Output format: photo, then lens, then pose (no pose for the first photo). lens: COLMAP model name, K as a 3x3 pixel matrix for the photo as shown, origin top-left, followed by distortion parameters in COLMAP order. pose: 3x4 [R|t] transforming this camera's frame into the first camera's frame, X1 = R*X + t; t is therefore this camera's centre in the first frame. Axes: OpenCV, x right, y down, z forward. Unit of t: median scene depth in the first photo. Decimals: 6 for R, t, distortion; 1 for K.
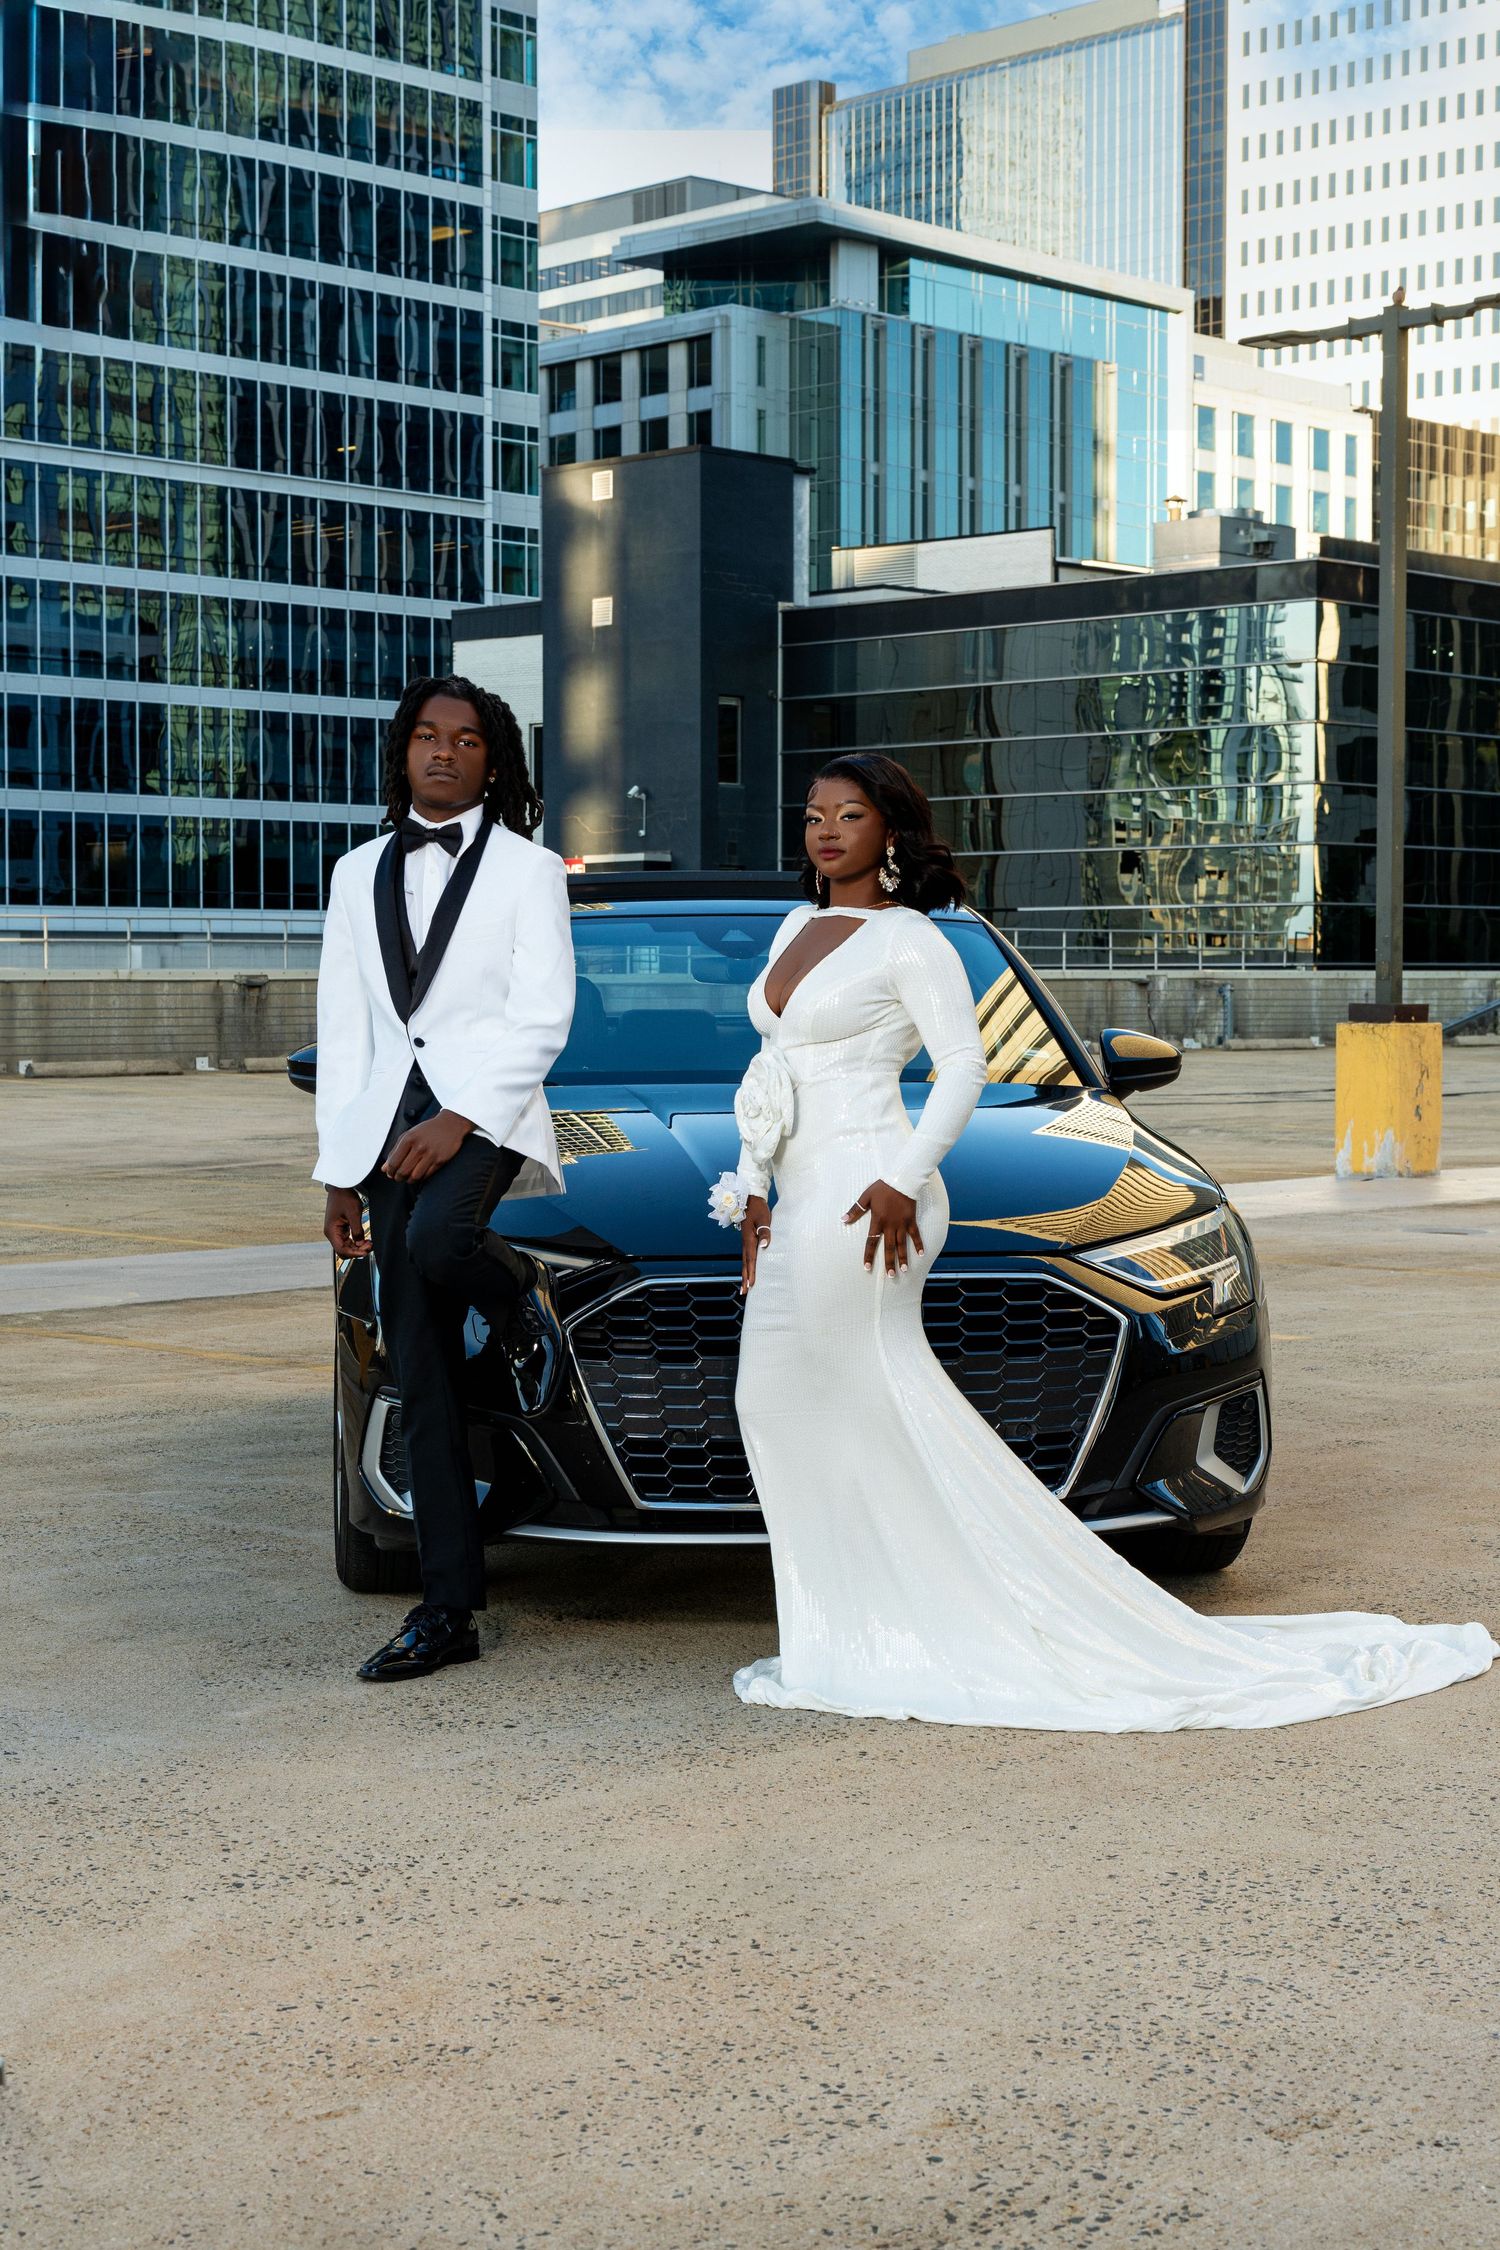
lens RADIAL K [[3389.8, 0, 750.0], [0, 3389.8, 1125.0], [0, 0, 1]] dist [-0.009586, 0.049638]
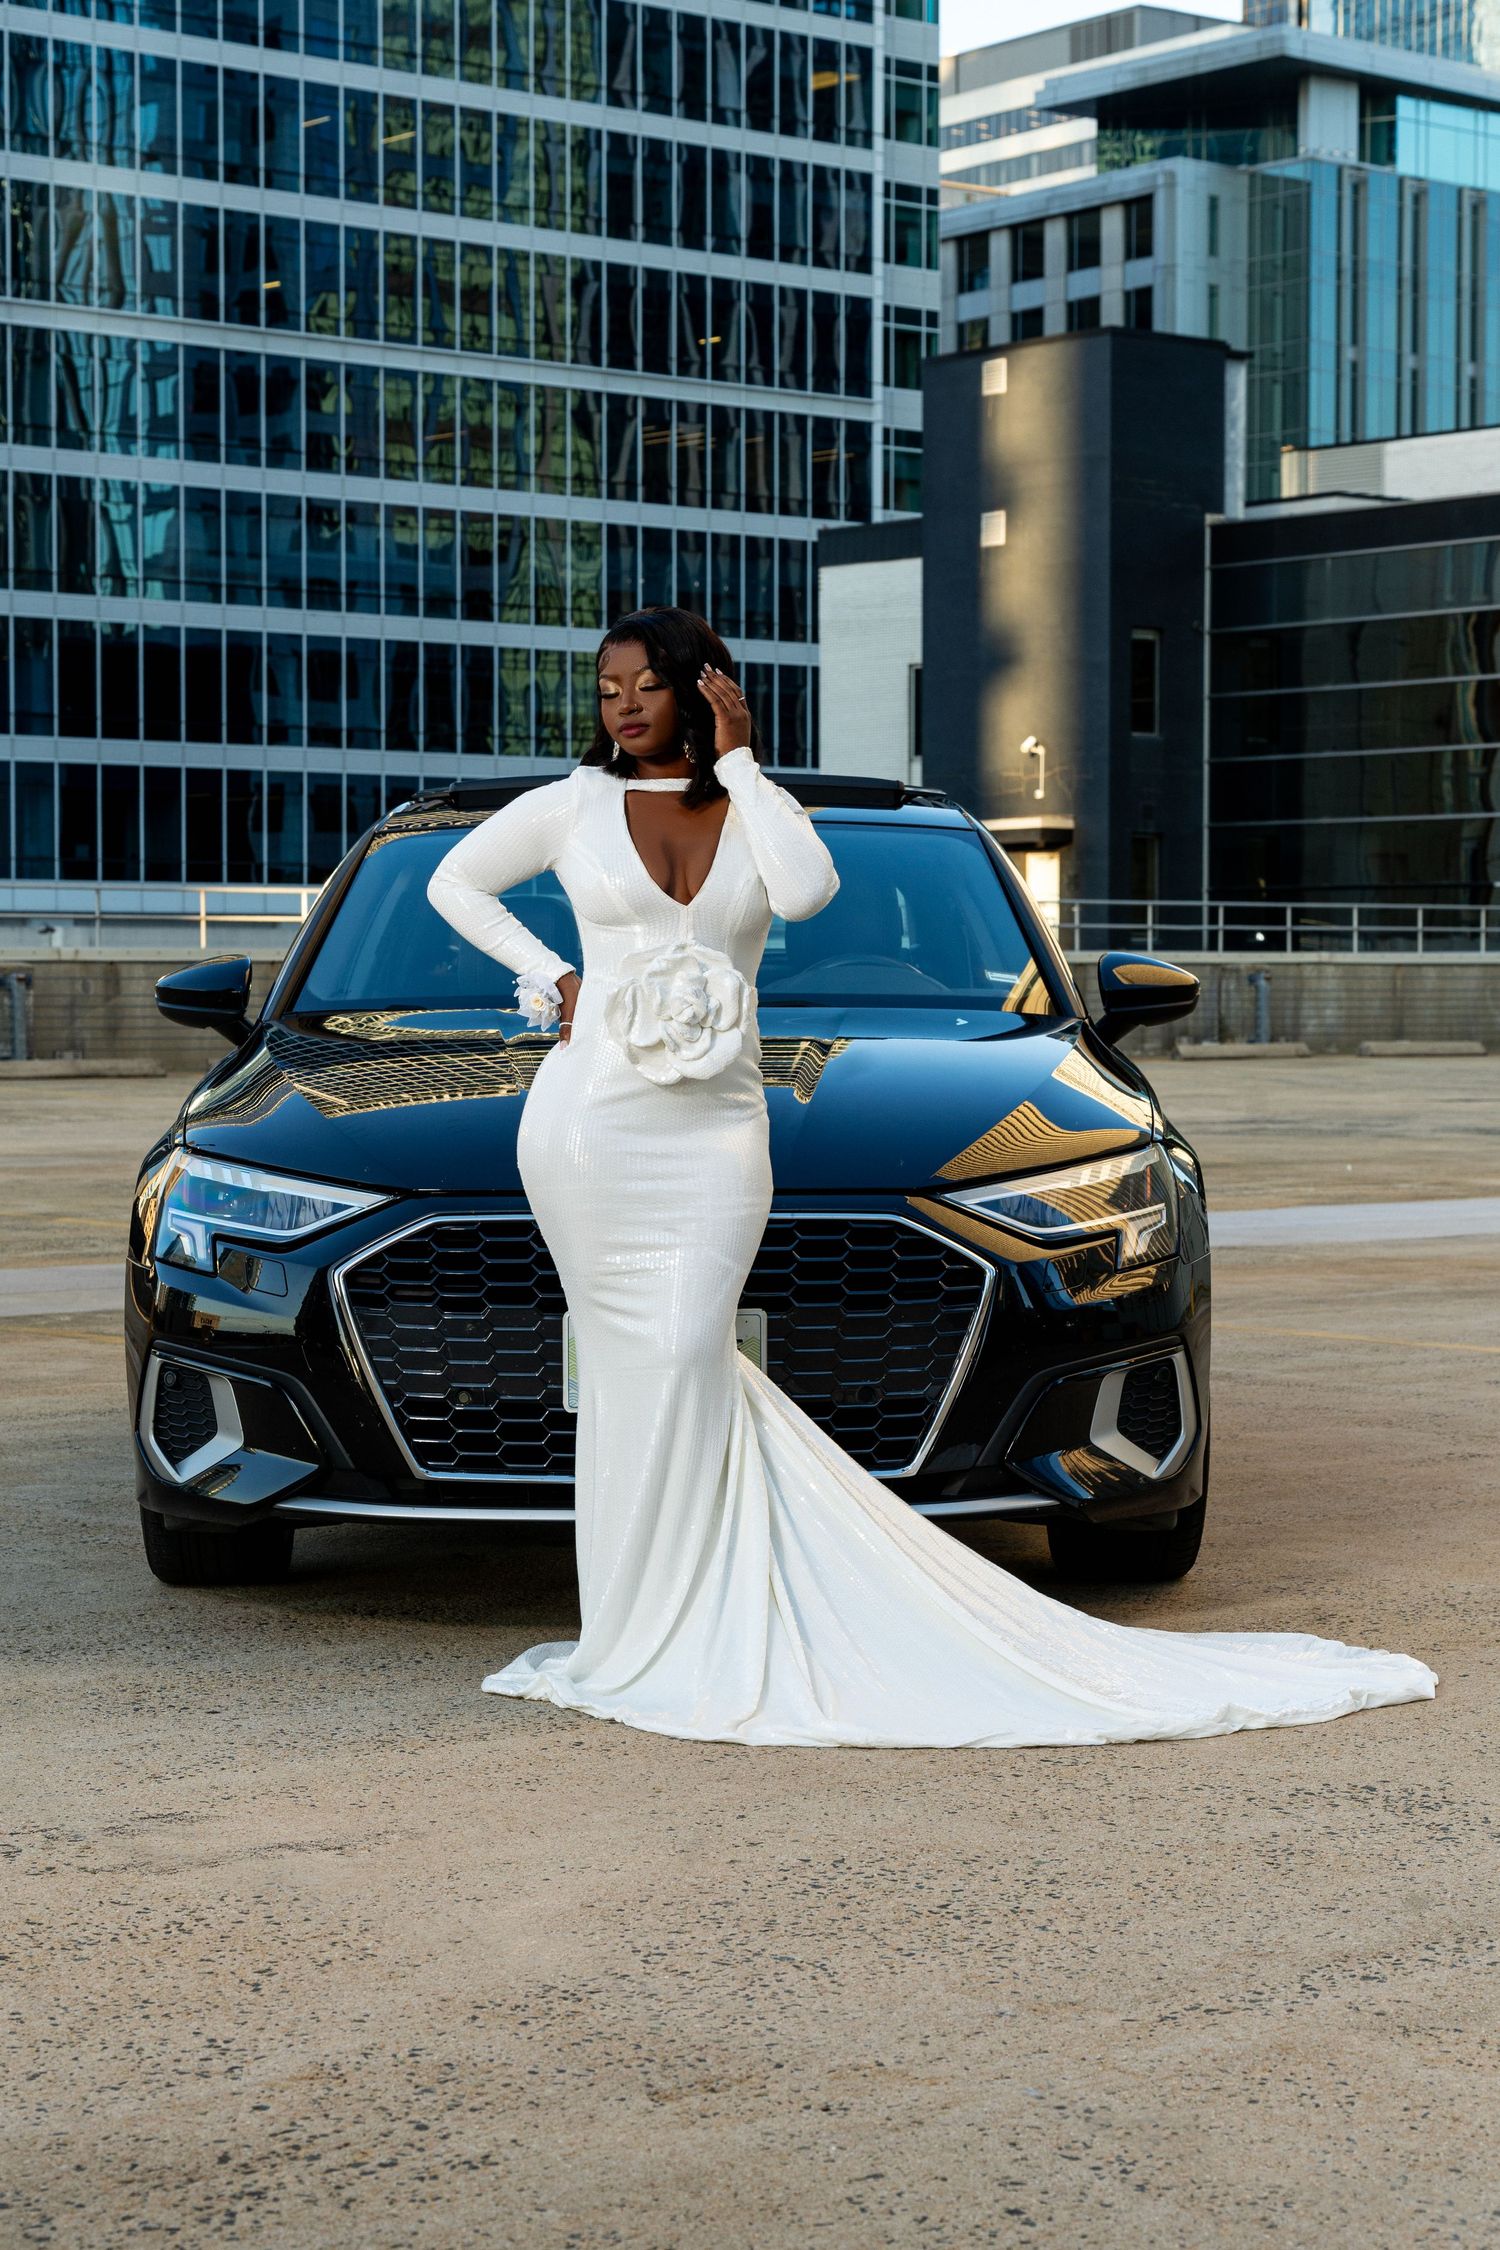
lens RADIAL K [[4077.5, 0, 750.0], [0, 4077.5, 1125.0], [0, 0, 1]] dist [-0.000643, 0.193306]
pose [[0.994122, 0.004156, -0.108189, 0.143457], [-0.004798, 0.999972, -0.005671, 0.024050], [0.108162, 0.006157, 0.994114, -0.030232]]
